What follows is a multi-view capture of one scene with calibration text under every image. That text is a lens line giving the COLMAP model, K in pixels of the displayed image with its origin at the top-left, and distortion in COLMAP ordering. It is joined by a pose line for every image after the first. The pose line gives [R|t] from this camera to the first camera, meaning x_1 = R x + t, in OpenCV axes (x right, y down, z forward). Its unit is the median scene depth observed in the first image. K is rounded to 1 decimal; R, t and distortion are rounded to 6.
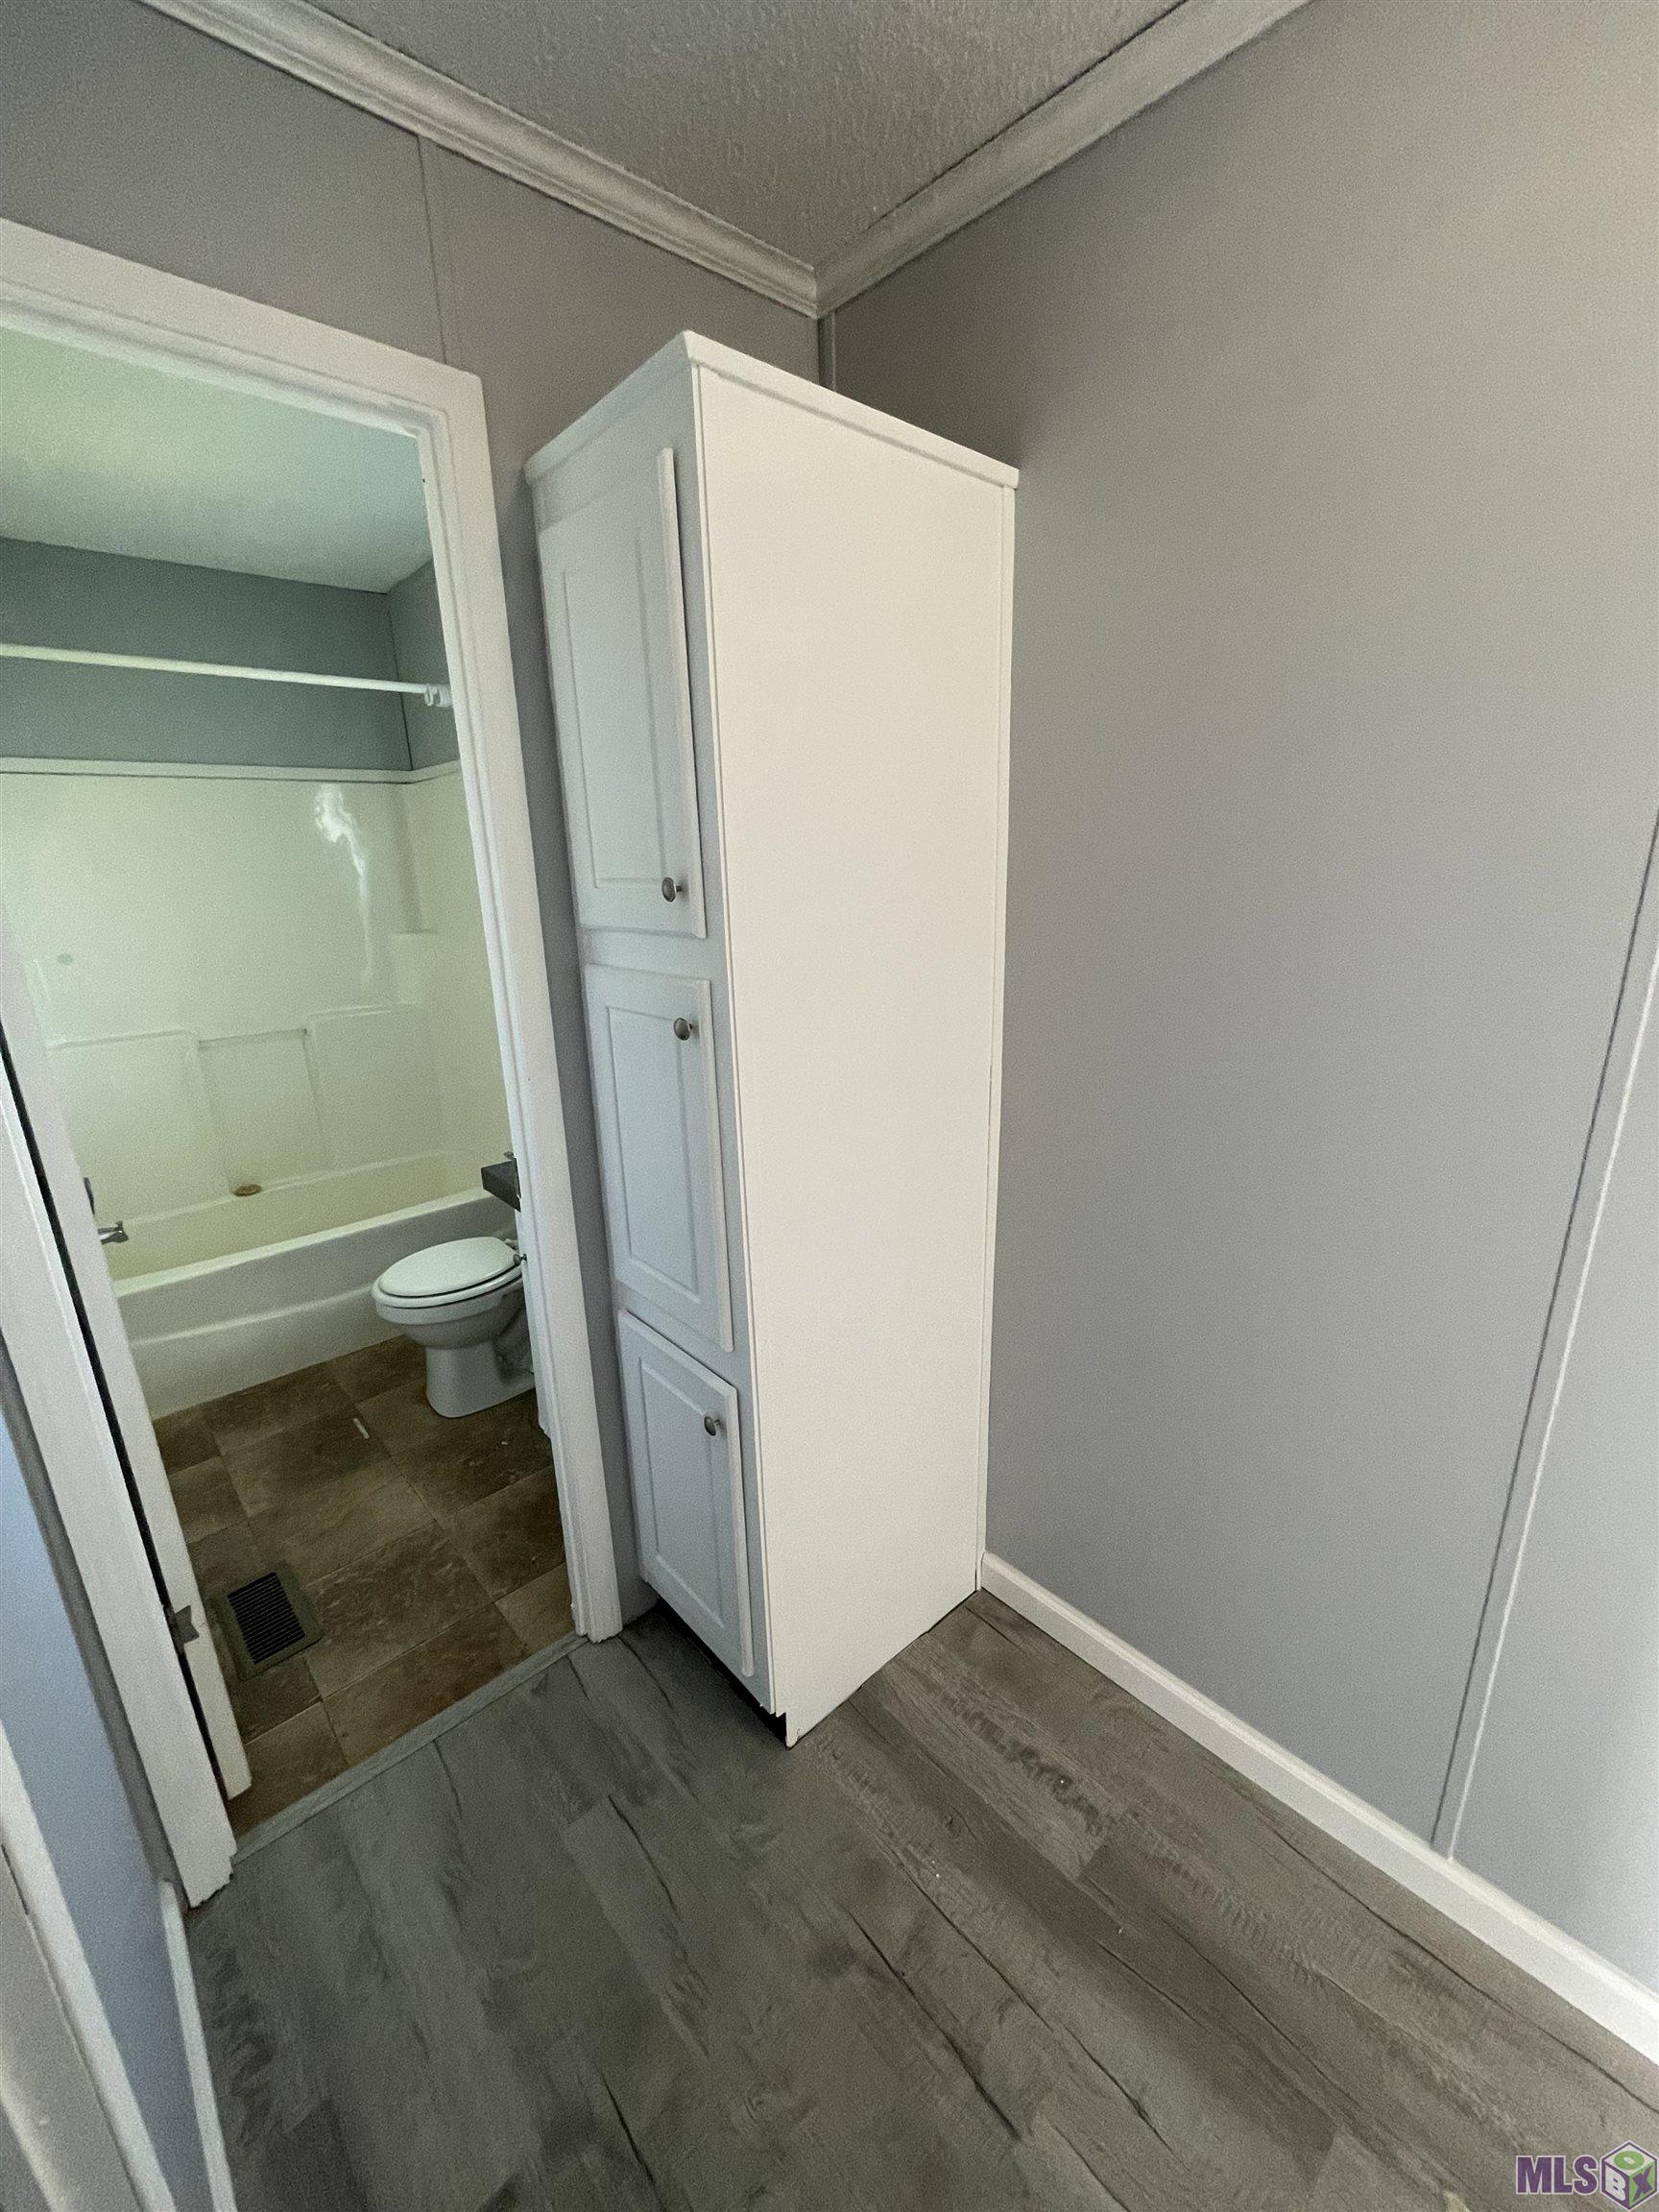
lens RADIAL K [[890.0, 0, 834.5], [0, 890.0, 1106.4], [0, 0, 1]] dist [-0.000403, -0.000064]
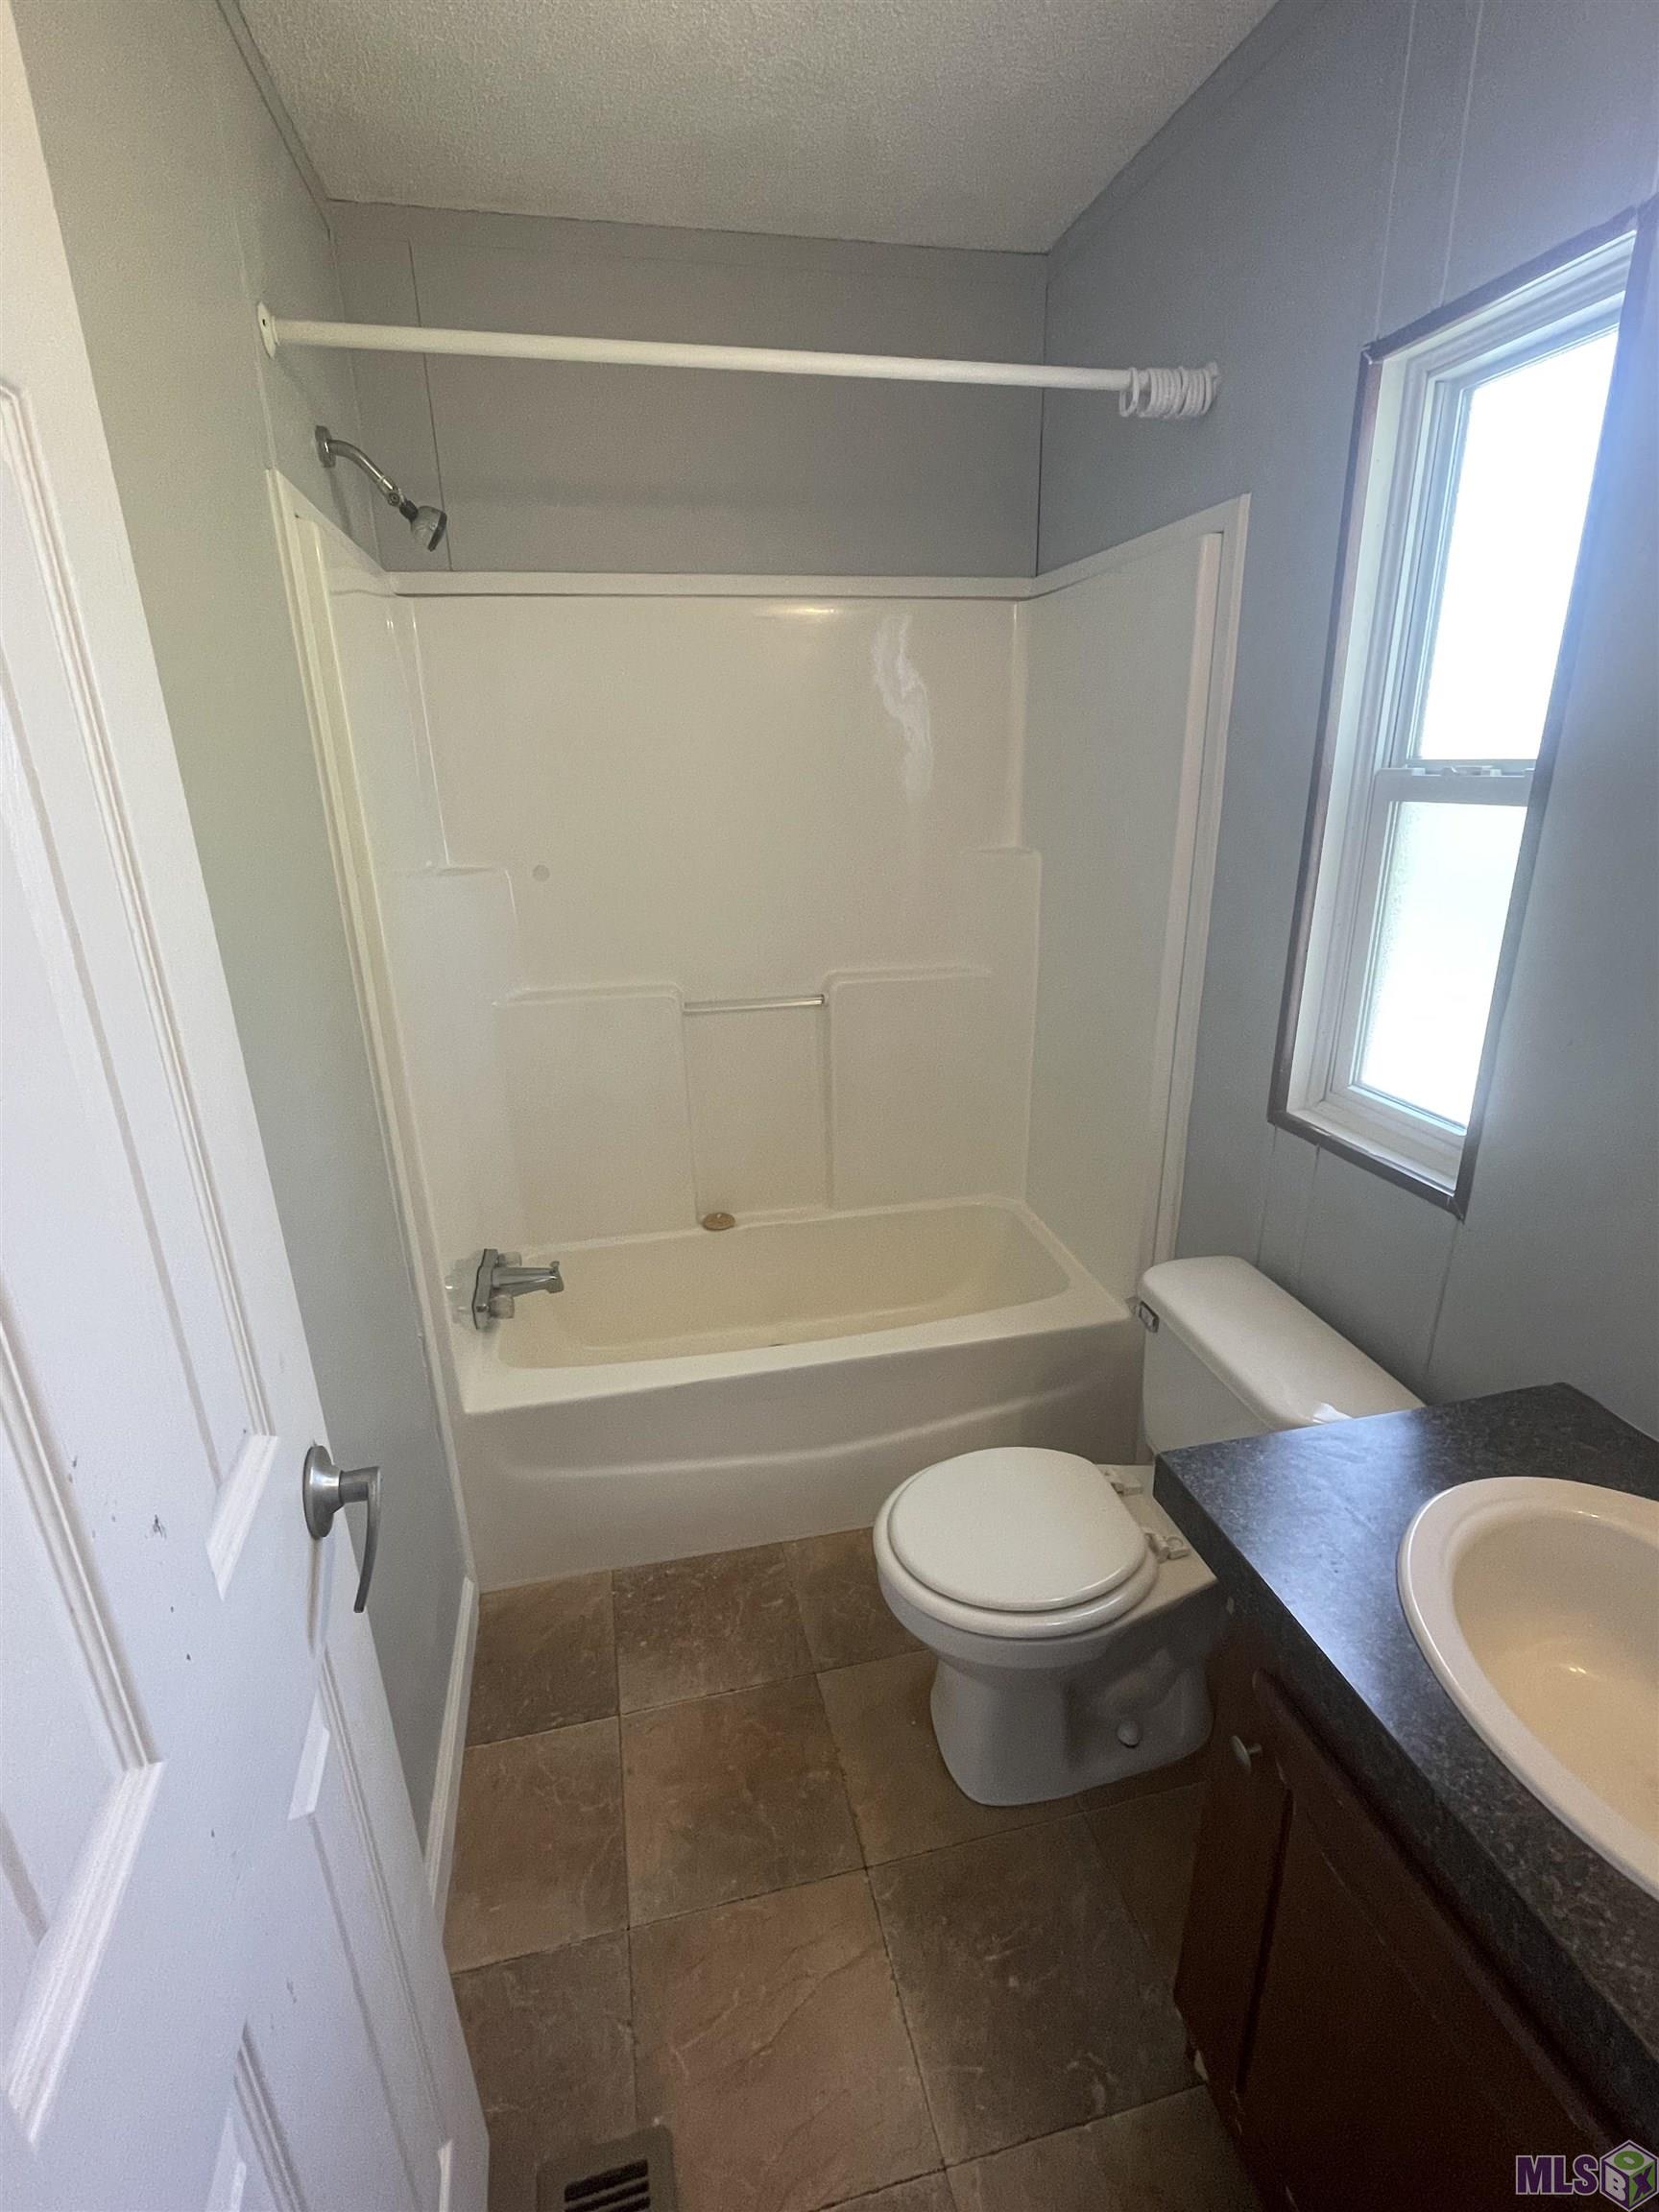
lens RADIAL K [[1040.3, 0, 831.7], [0, 1040.3, 1113.2], [0, 0, 1]] dist [0.003276, 0.000181]
pose [[0.870951, 0.168696, -0.461503, -0.279734], [-0.136916, 0.985339, 0.101787, -0.101713], [0.471909, -0.025464, 0.881280, 0.415218]]
